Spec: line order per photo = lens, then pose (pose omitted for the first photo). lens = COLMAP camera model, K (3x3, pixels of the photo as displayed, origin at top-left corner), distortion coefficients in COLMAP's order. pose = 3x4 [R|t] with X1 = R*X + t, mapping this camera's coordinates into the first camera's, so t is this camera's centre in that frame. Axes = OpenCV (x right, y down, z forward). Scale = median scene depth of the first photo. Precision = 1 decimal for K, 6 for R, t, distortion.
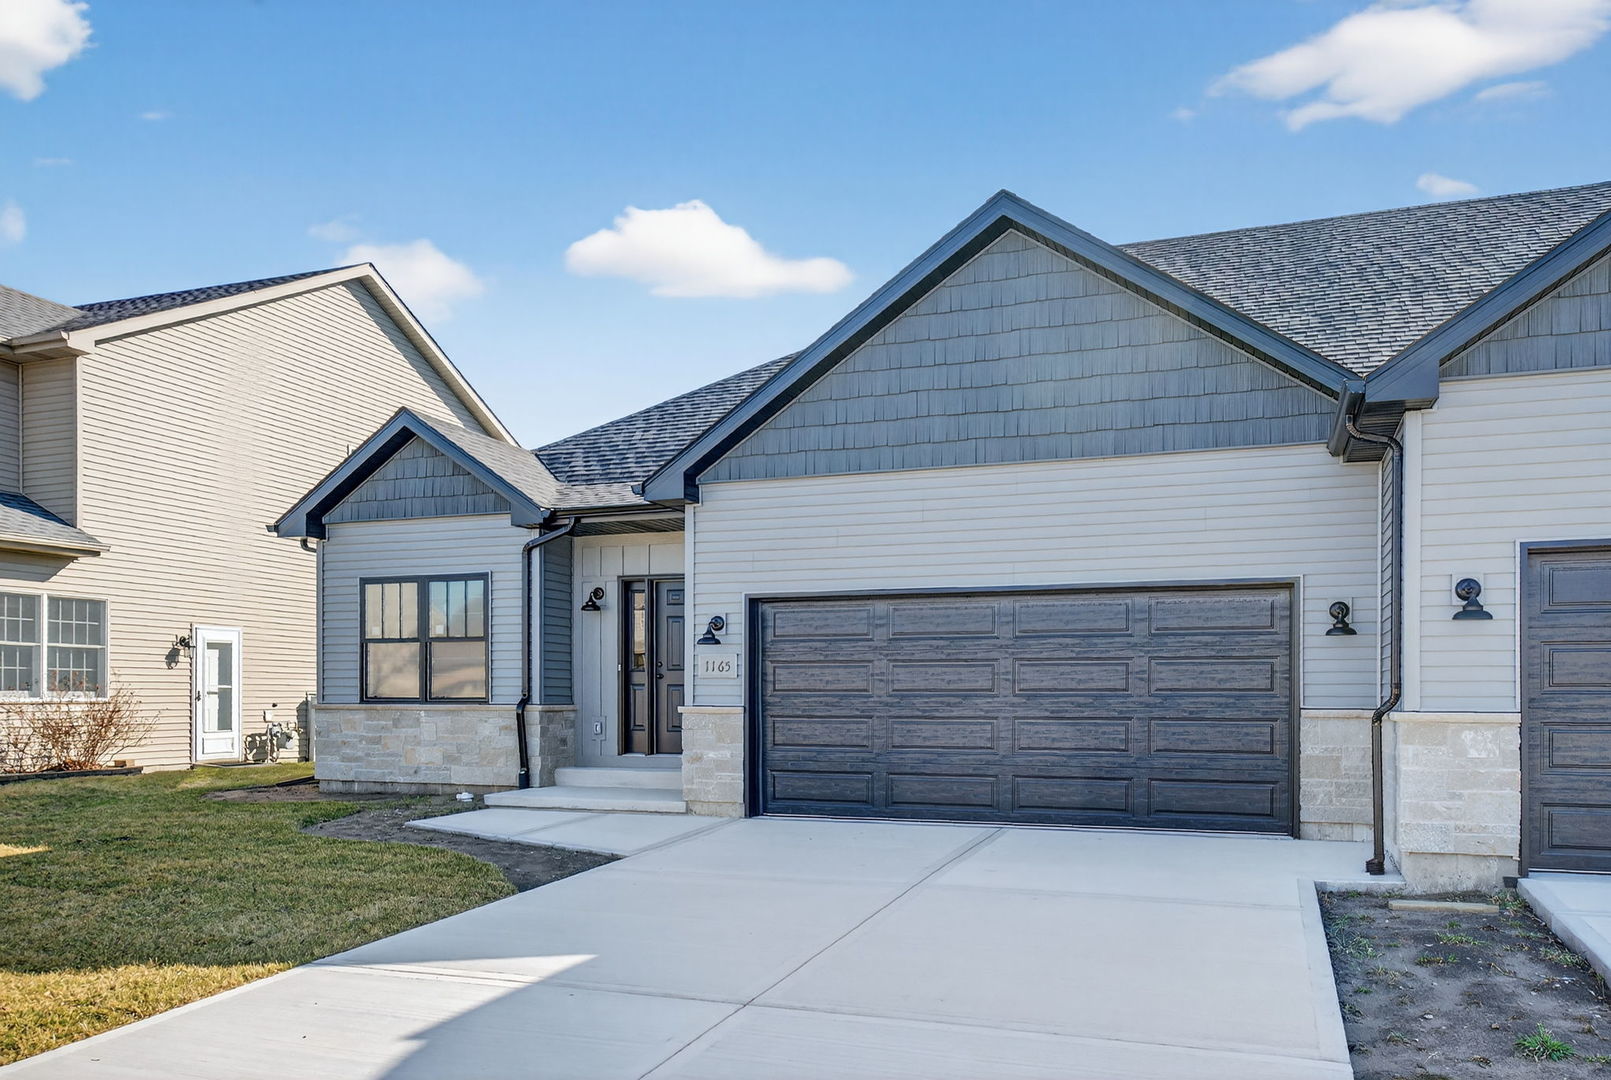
lens RADIAL K [[1291.7, 0, 743.8], [0, 1291.7, 694.9], [0, 0, 1]] dist [-0.011322, 0.023790]
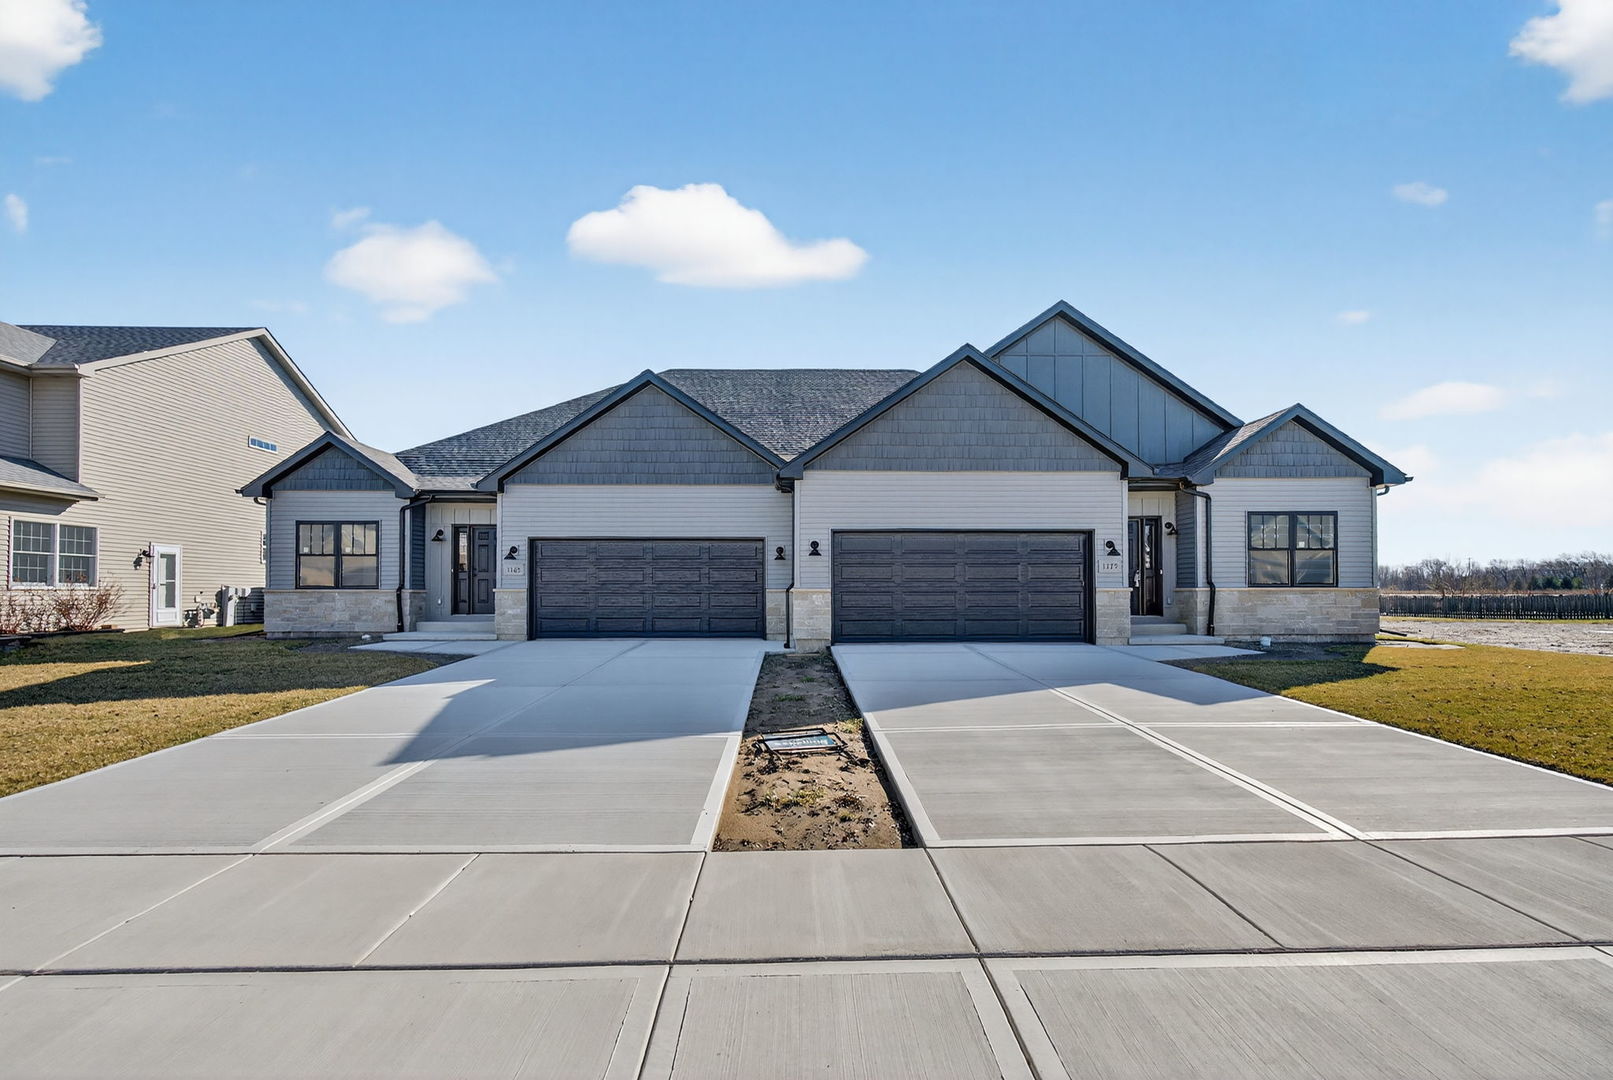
lens RADIAL K [[736.0, 0, 800.4], [0, 736.0, 577.8], [0, 0, 1]] dist [-0.000002, -0.001773]
pose [[0.916638, 0.004008, 0.399699, -0.061009], [0.002167, 0.999885, -0.014996, 0.008154], [-0.399713, 0.014612, 0.916524, -0.255773]]
